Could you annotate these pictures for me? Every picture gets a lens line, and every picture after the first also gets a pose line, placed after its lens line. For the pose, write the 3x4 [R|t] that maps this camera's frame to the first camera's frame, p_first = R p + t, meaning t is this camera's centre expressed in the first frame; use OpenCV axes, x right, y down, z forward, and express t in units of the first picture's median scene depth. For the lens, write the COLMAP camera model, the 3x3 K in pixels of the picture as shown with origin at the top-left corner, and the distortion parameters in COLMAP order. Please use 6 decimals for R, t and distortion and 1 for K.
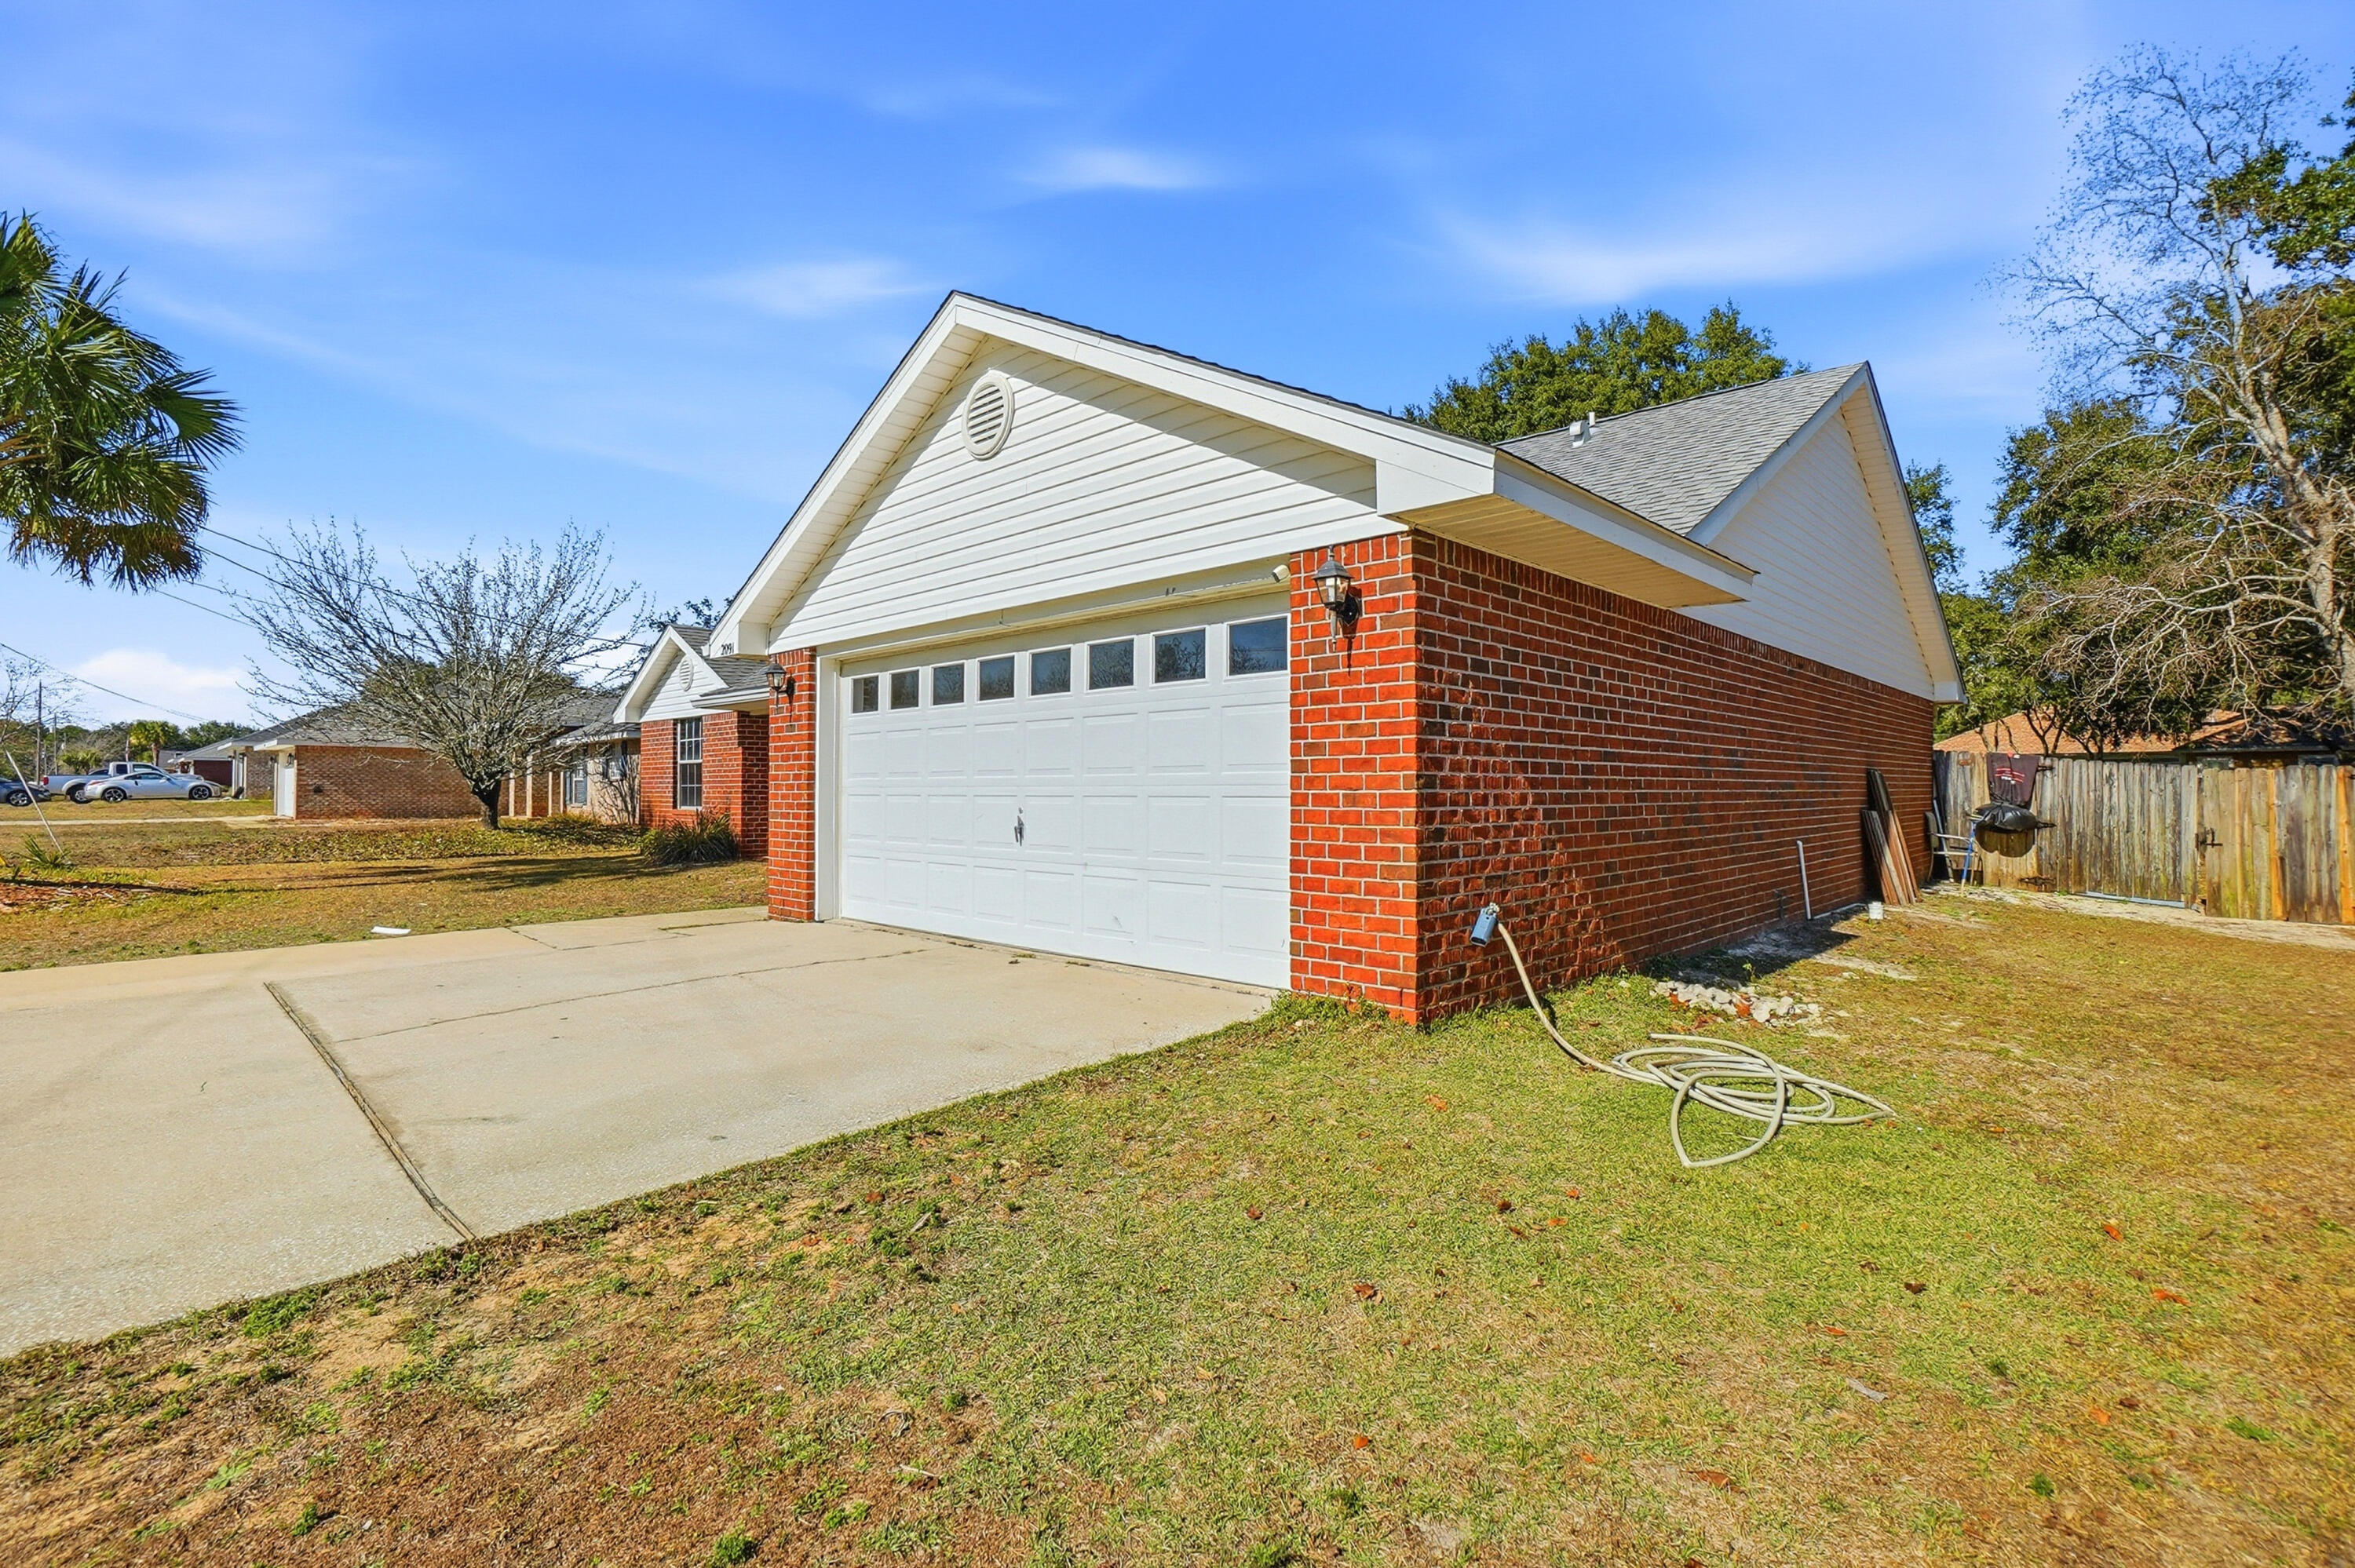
lens RADIAL K [[1102.8, 0, 1149.8], [0, 1102.8, 754.6], [0, 0, 1]] dist [-0.064016, 0.024112]
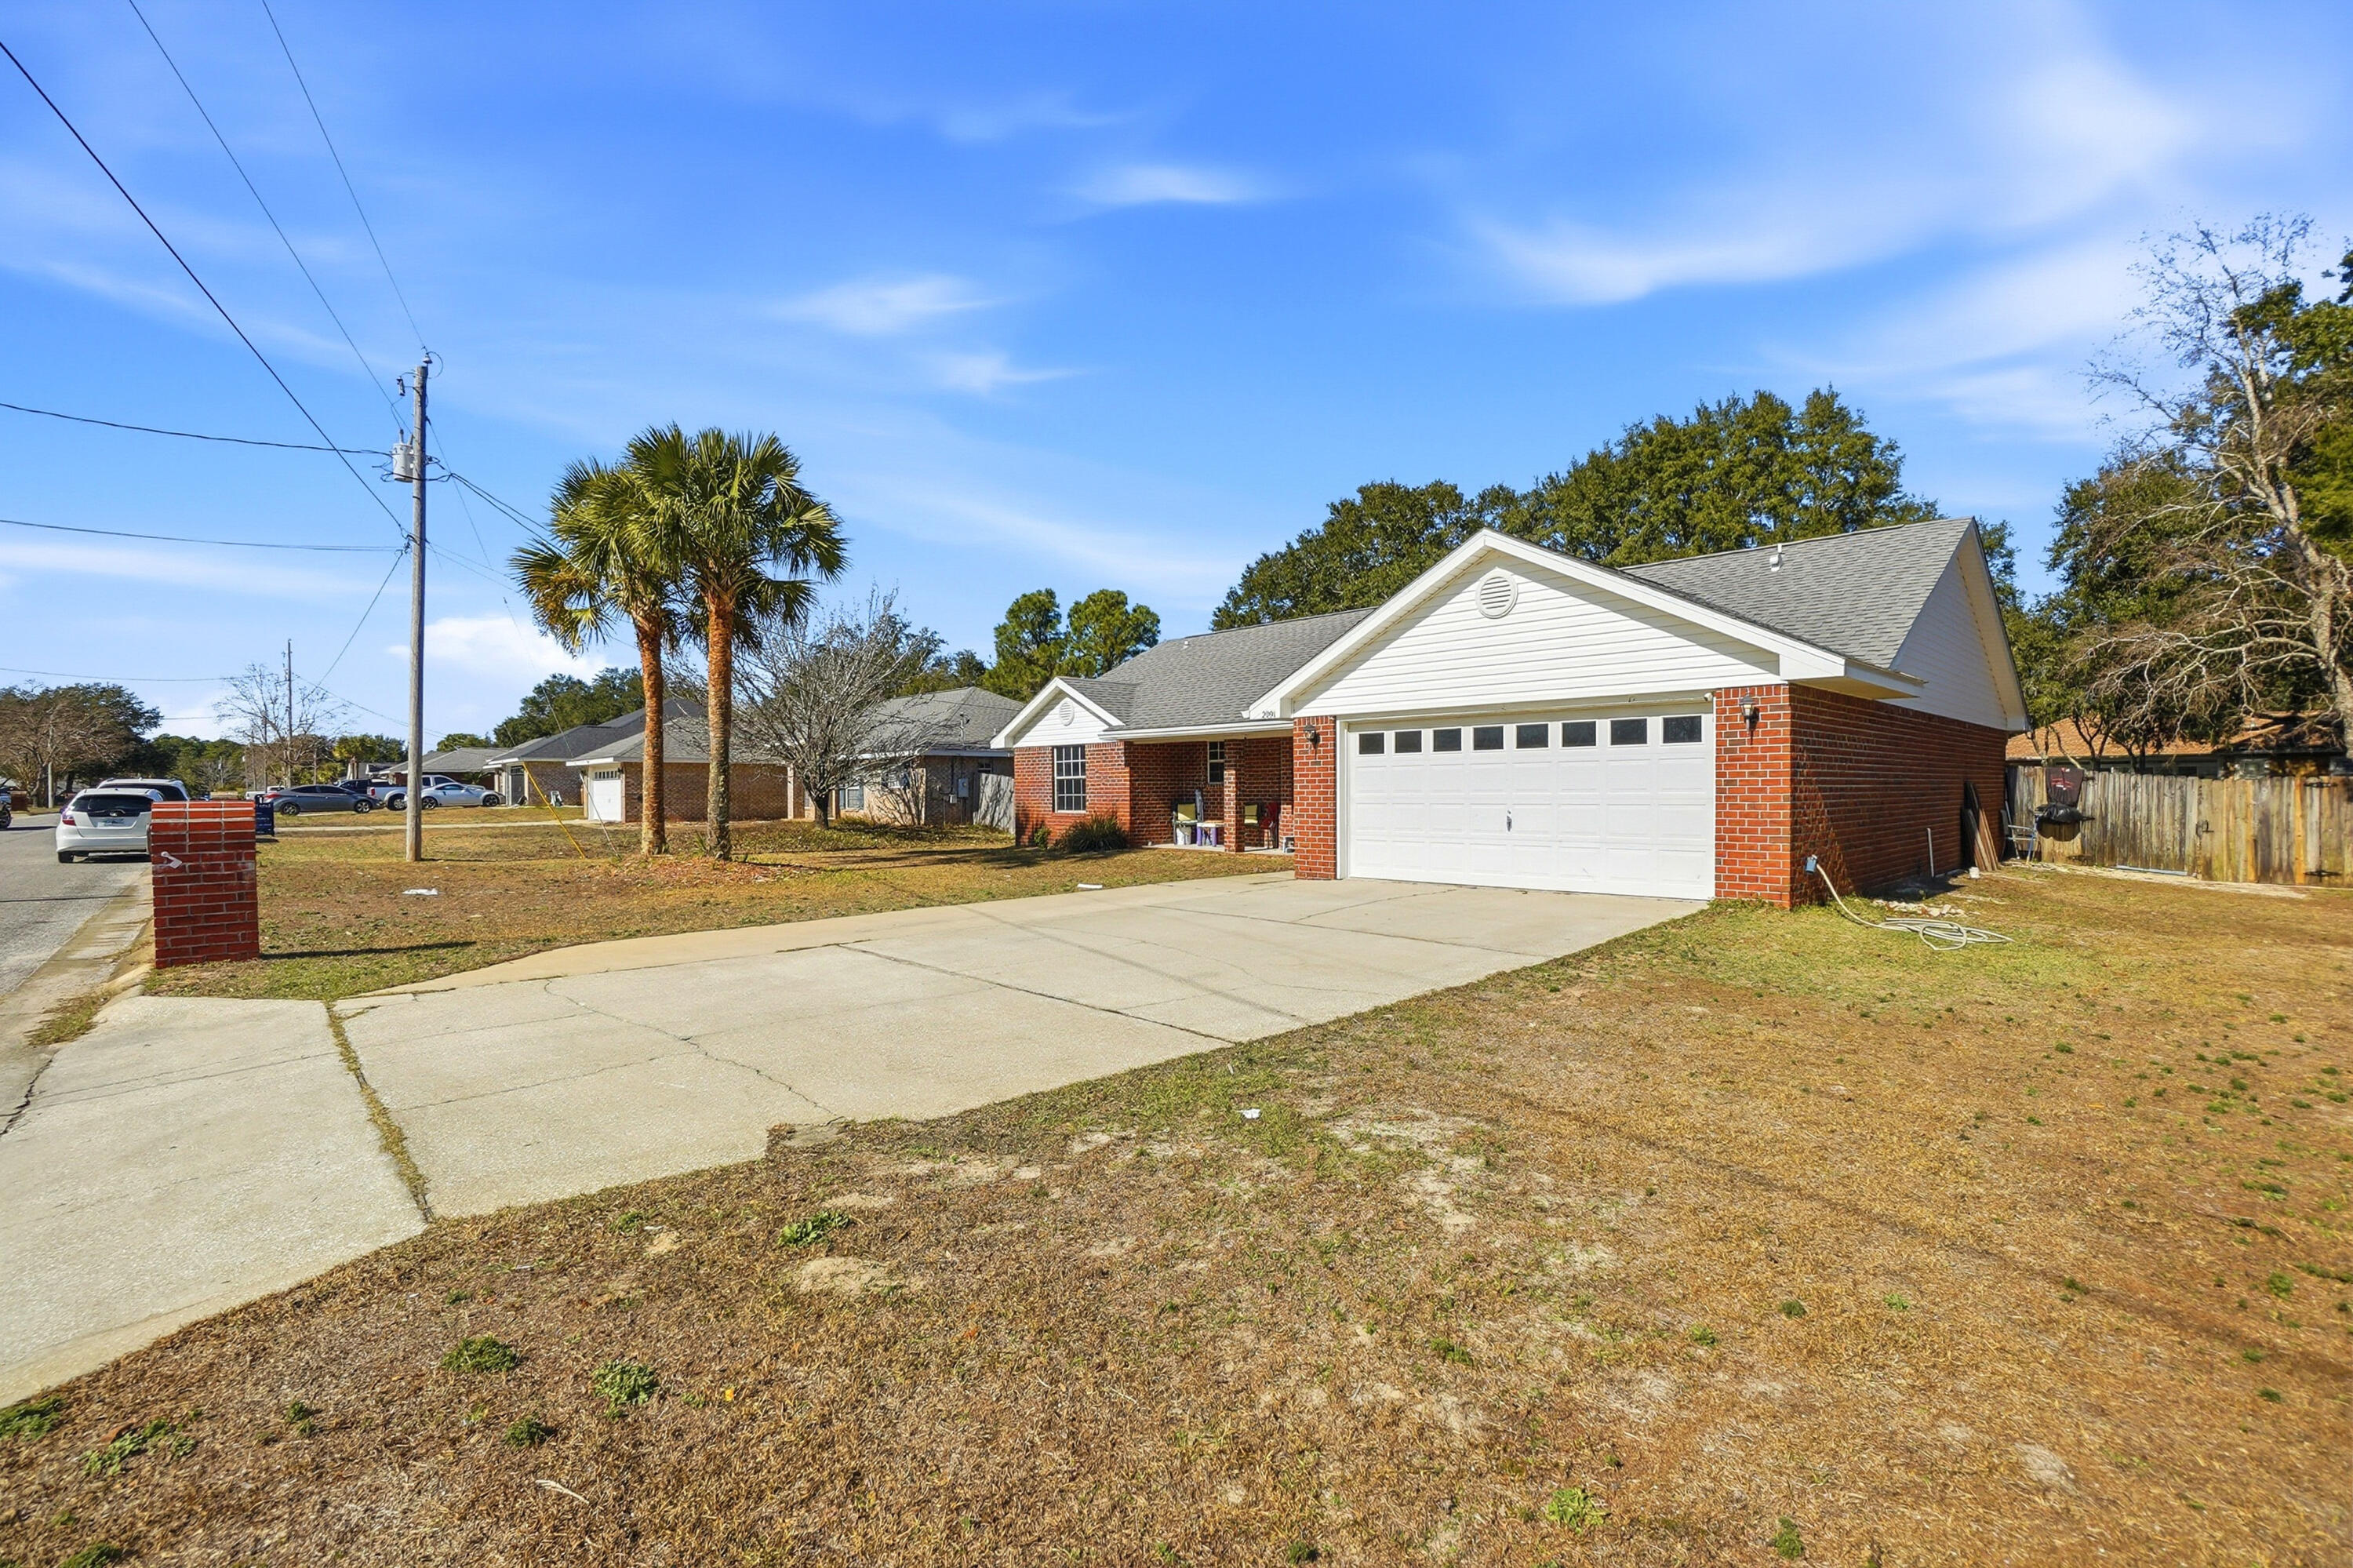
lens RADIAL K [[1068.2, 0, 1161.3], [0, 1068.2, 790.0], [0, 0, 1]] dist [-0.056551, 0.022609]
pose [[0.999383, -0.006380, -0.034530, -0.334529], [0.007474, 0.999471, 0.031660, -0.024180], [0.034310, -0.031899, 0.998902, -0.405156]]
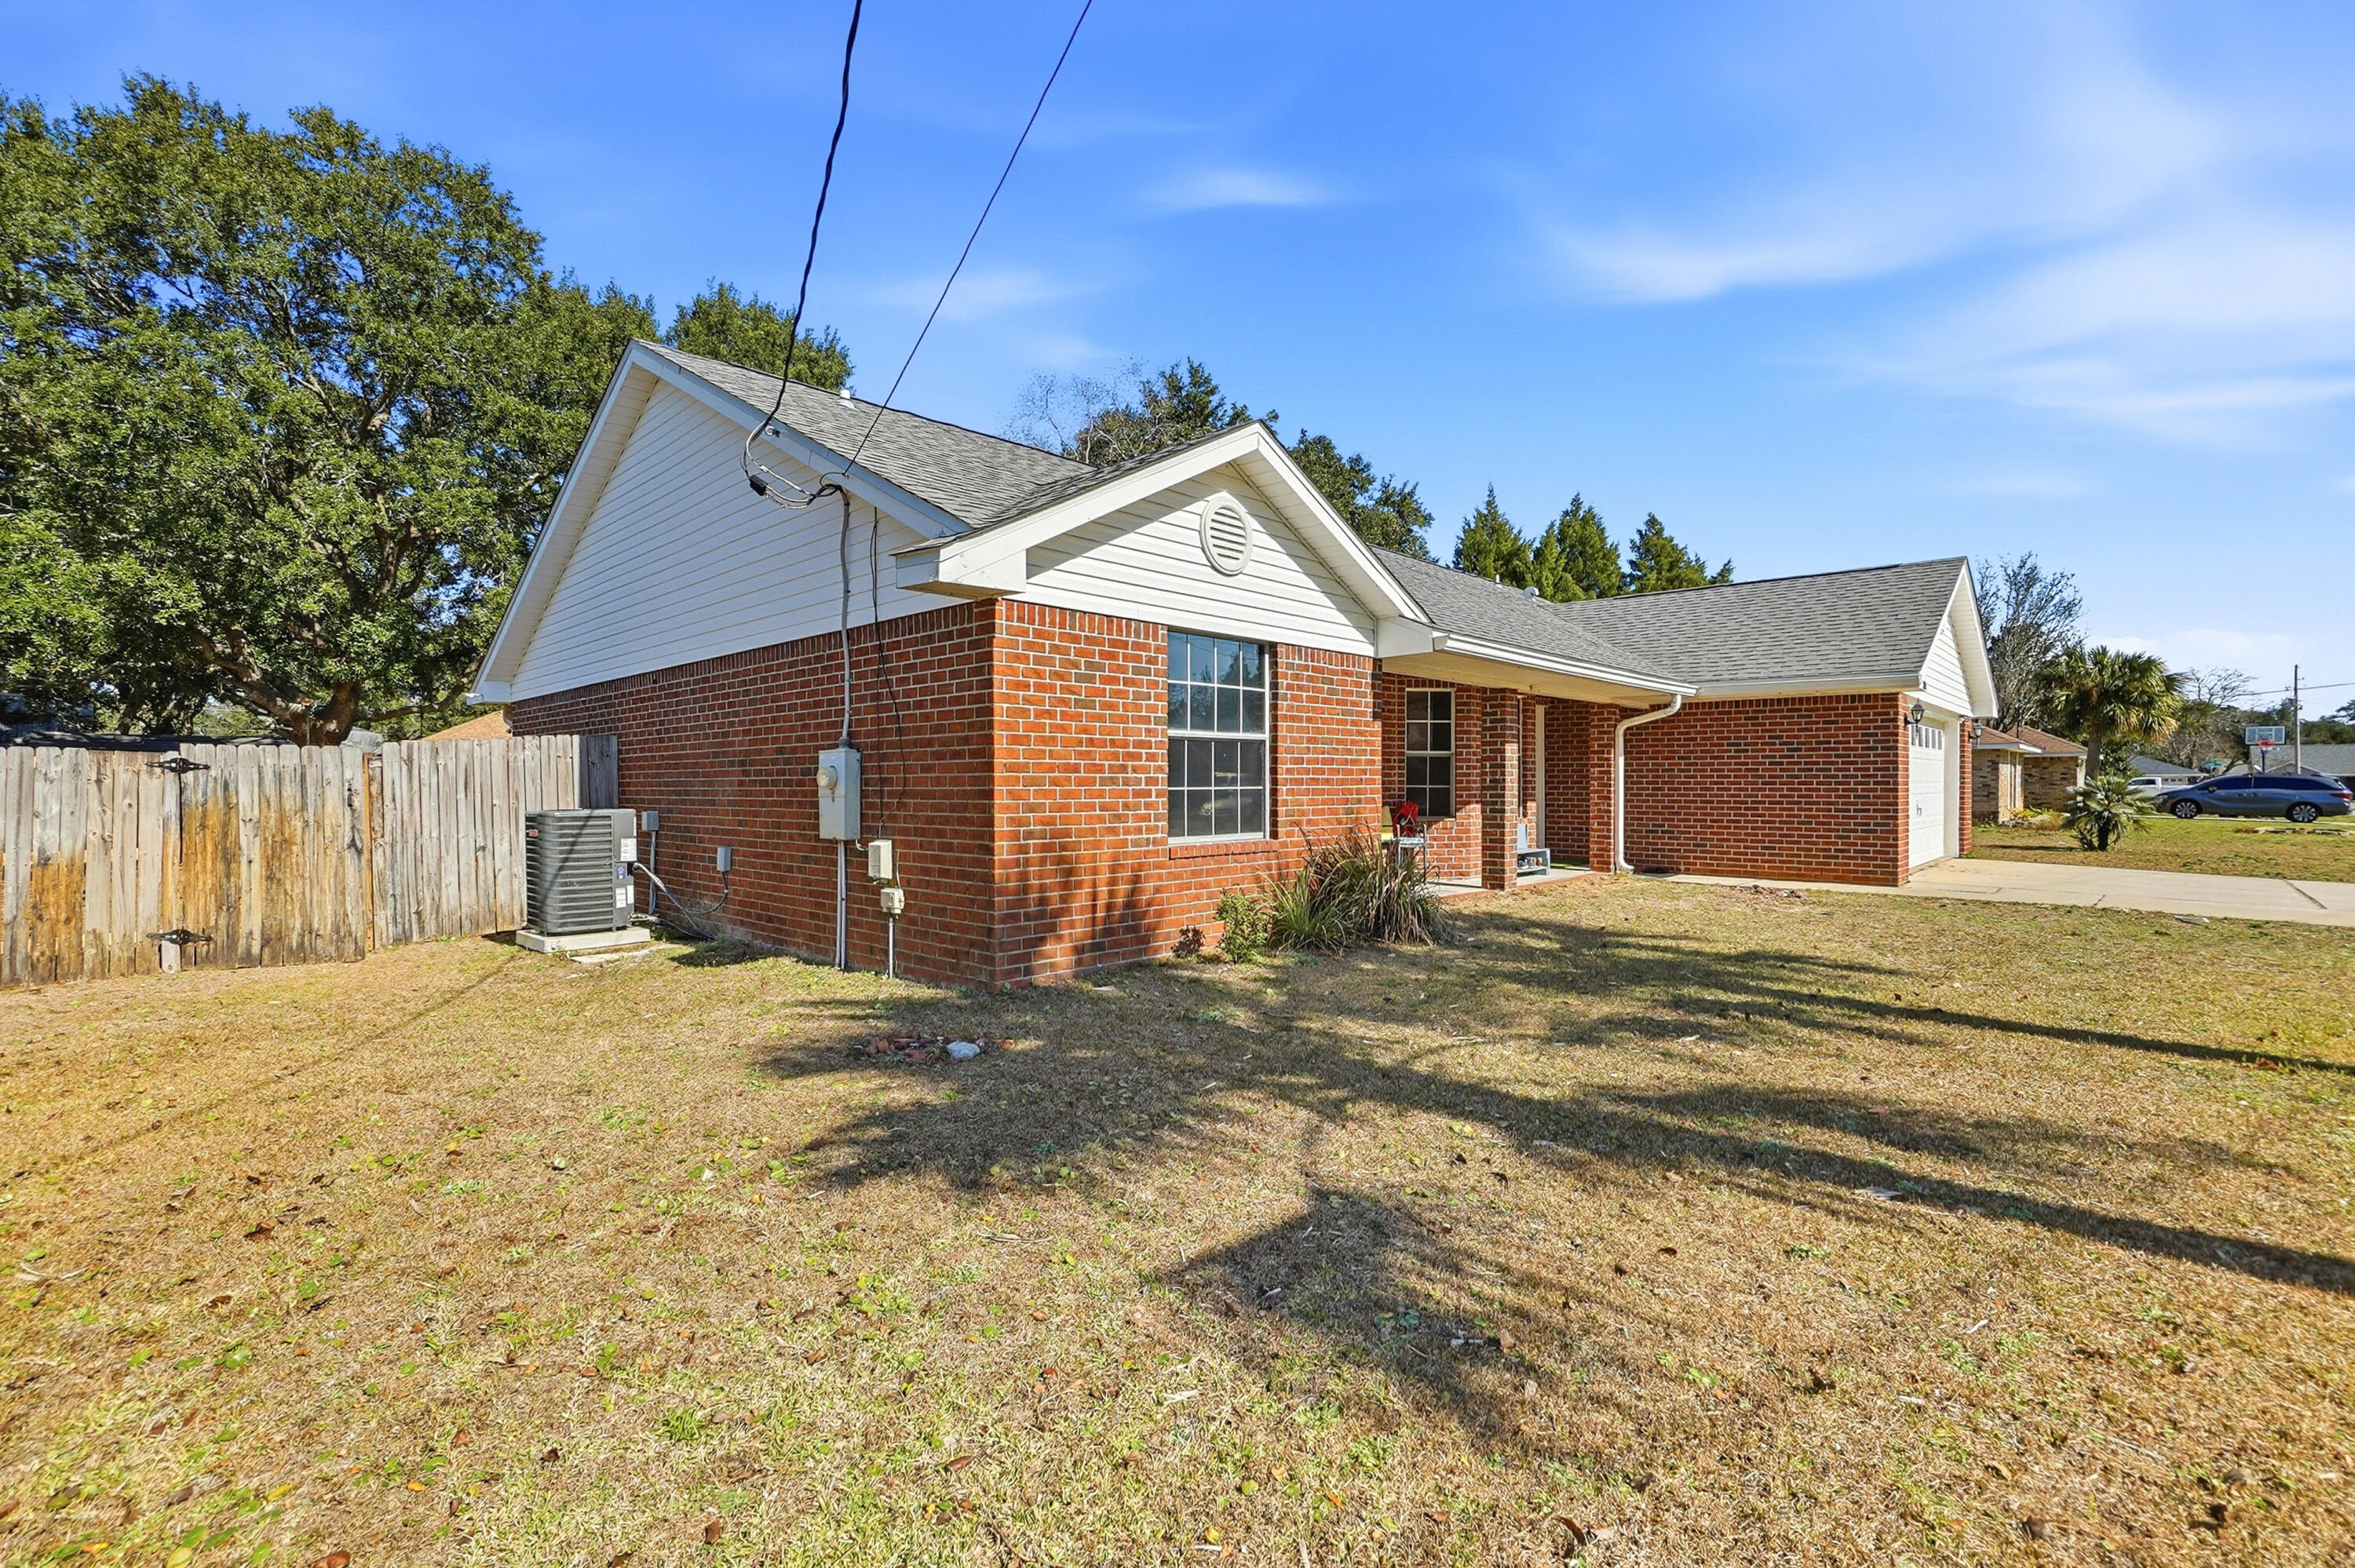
lens RADIAL K [[1061.5, 0, 1154.9], [0, 1061.5, 784.3], [0, 0, 1]] dist [-0.055528, 0.021769]
pose [[-0.028392, 0.000696, 0.999597, -1.092859], [-0.028494, 0.999593, -0.001505, 0.036189], [-0.999191, -0.028525, -0.028360, 1.327414]]
